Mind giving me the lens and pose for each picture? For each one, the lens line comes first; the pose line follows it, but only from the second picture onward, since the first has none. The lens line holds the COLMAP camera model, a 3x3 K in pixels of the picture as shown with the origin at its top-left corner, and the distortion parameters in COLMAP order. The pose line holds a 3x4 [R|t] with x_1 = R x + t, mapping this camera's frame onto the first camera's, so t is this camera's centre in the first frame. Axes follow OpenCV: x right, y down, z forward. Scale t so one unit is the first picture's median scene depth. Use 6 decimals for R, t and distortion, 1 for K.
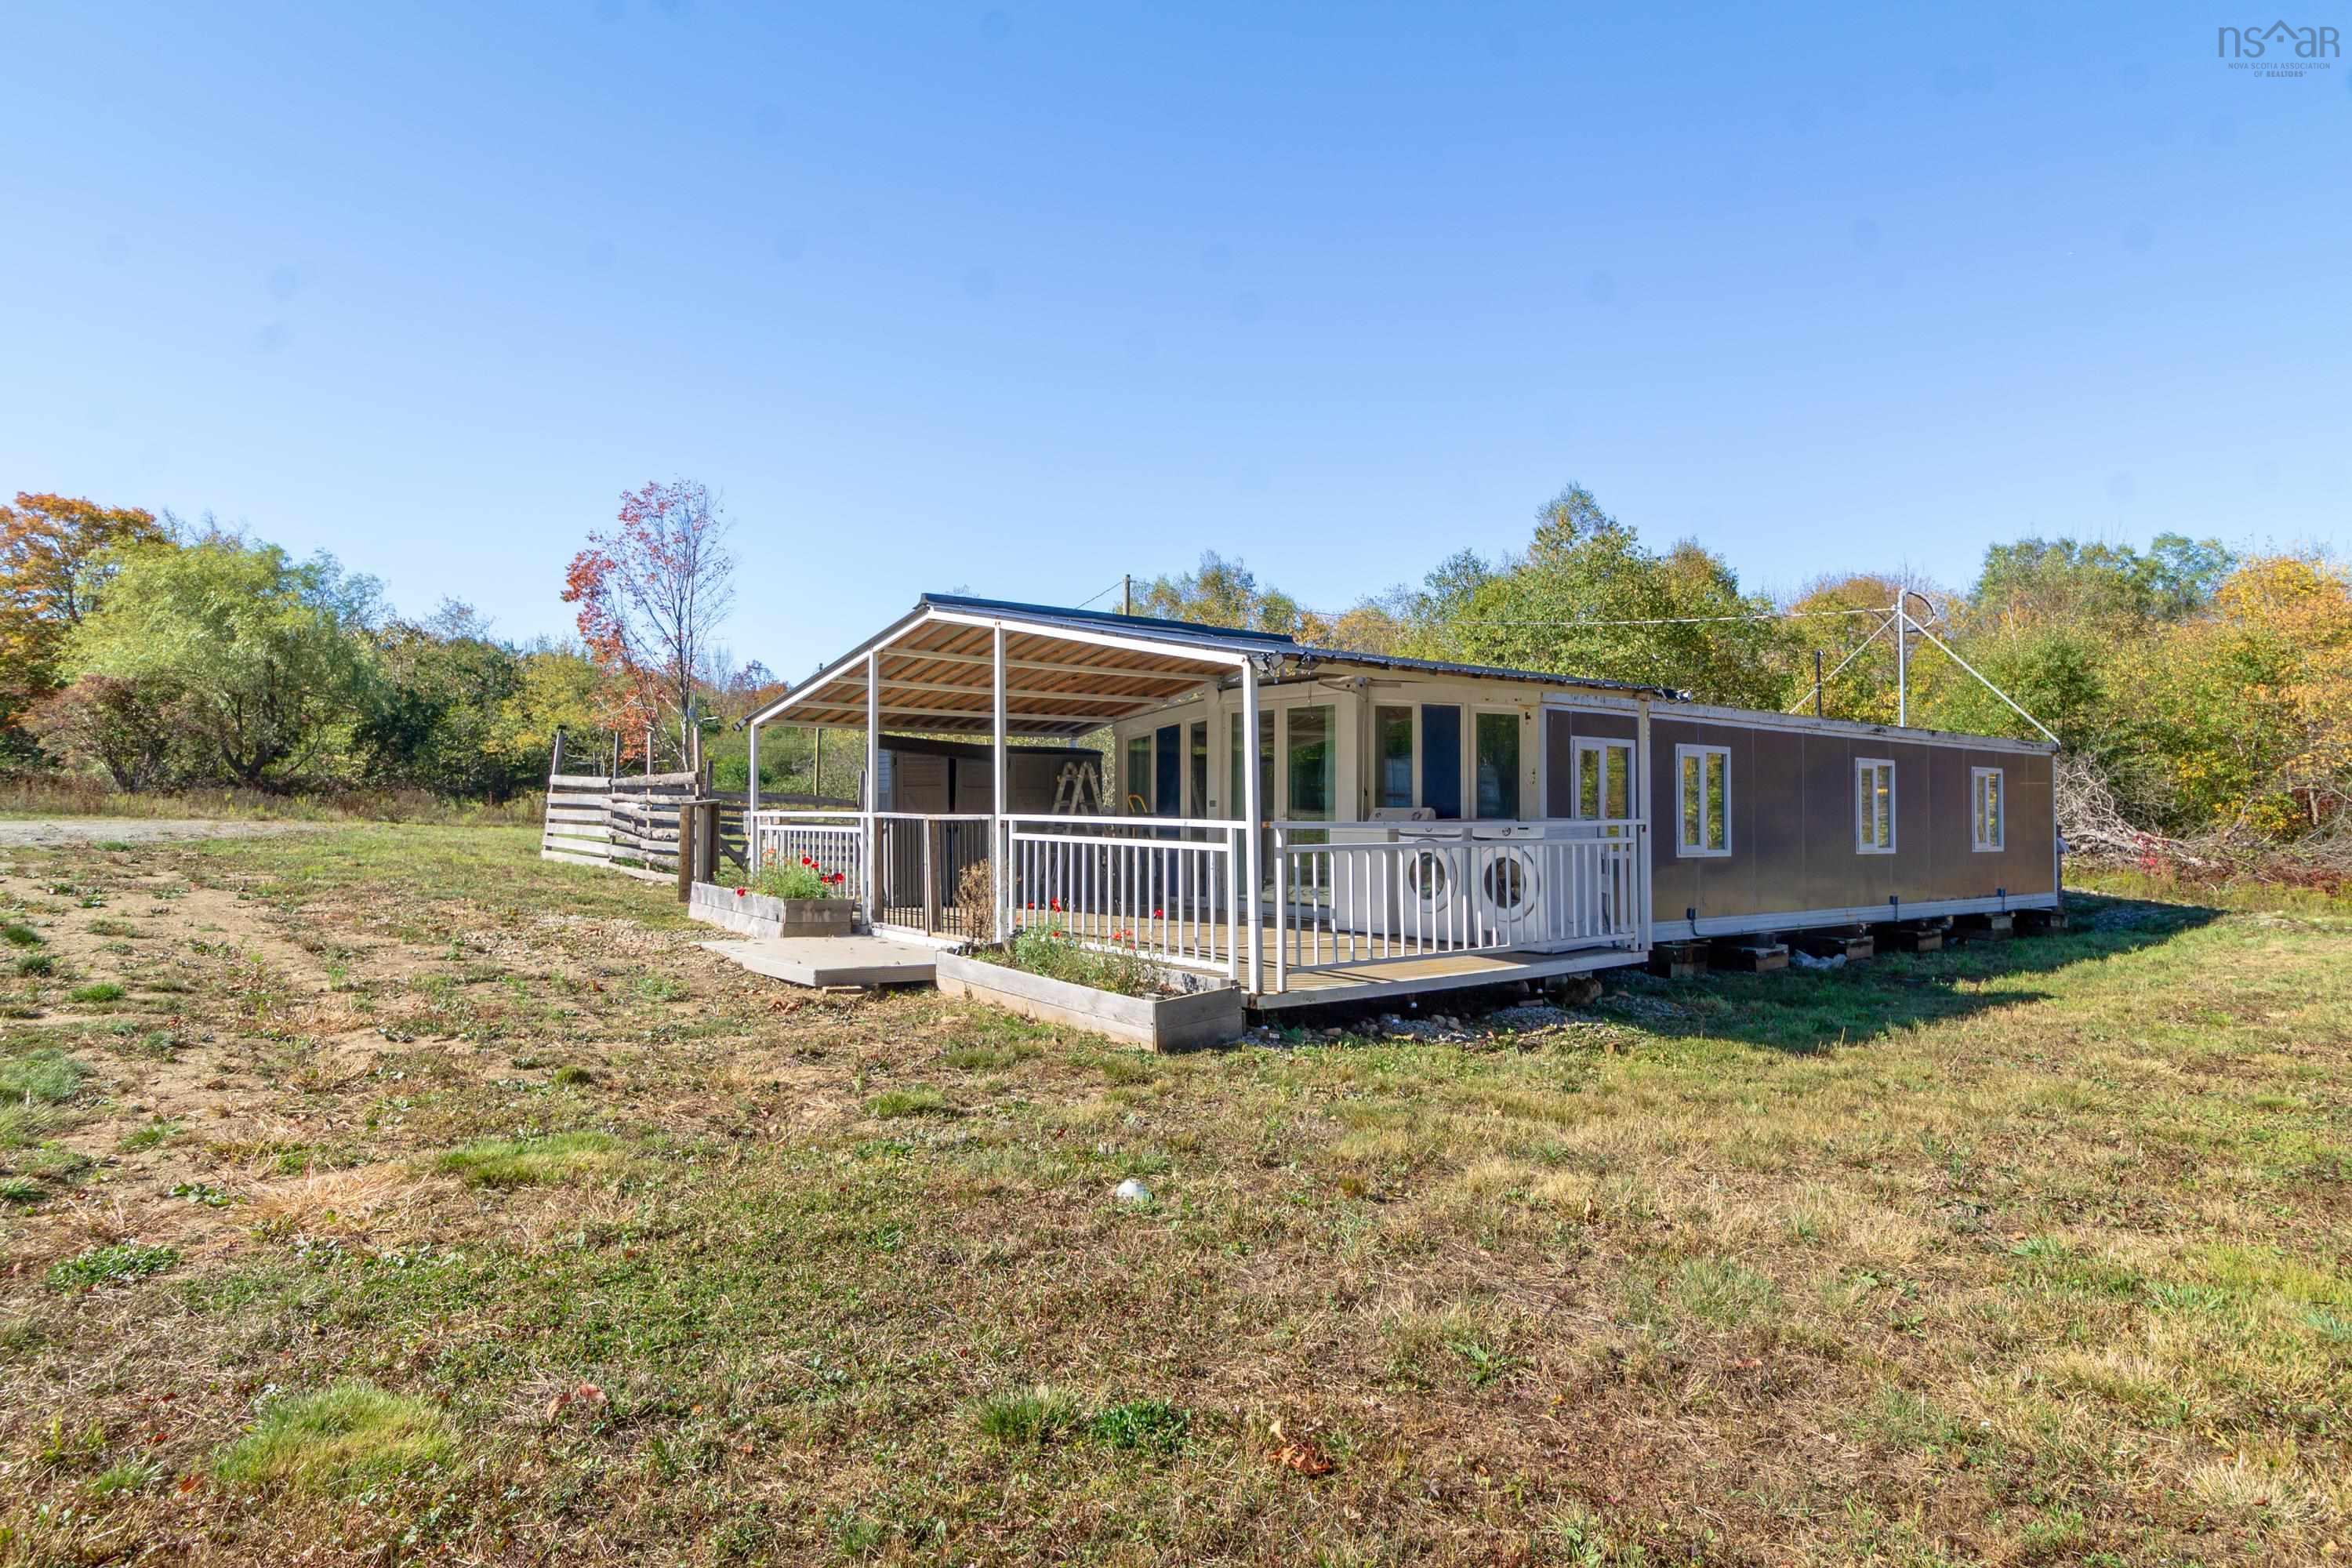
lens RADIAL K [[1274.1, 0, 1176.0], [0, 1274.1, 784.0], [0, 0, 1]] dist [-0.006841, -0.001012]
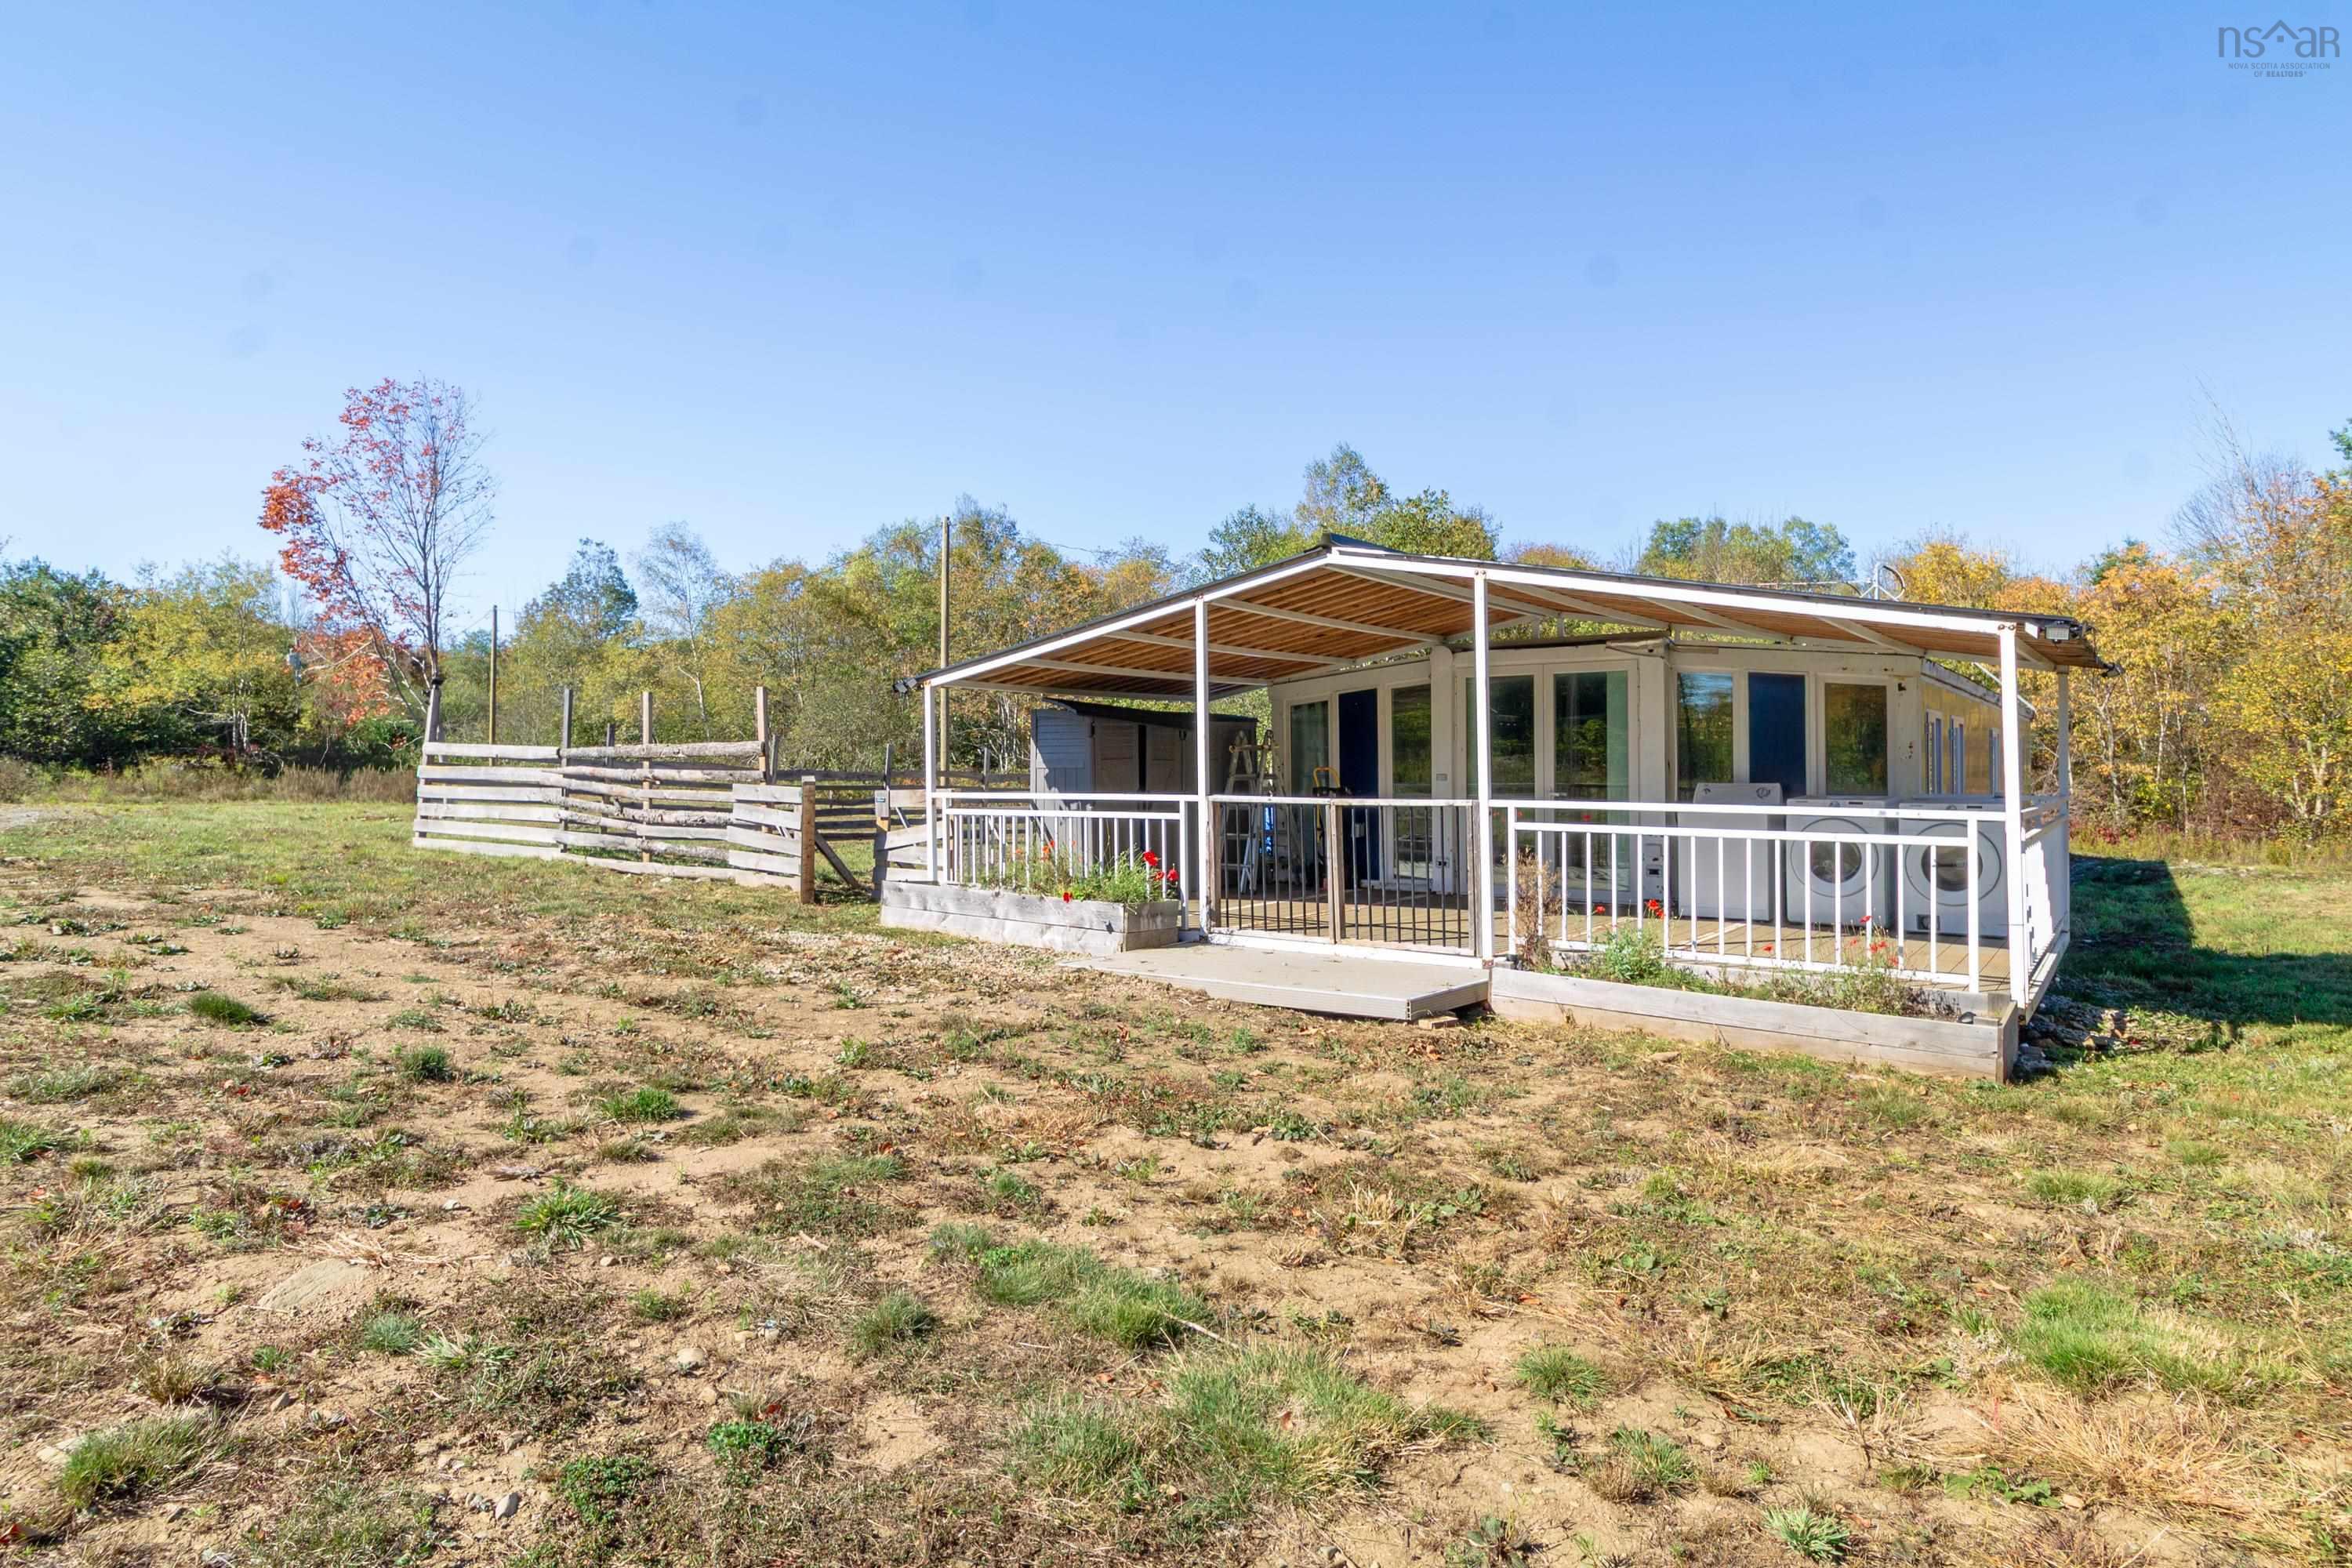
lens RADIAL K [[1294.0, 0, 1176.8], [0, 1294.0, 818.0], [0, 0, 1]] dist [-0.003002, -0.001215]
pose [[0.966856, -0.017545, 0.254719, -0.277196], [0.002429, 0.998223, 0.059538, -0.008014], [-0.255311, -0.056946, 0.965181, 0.111417]]
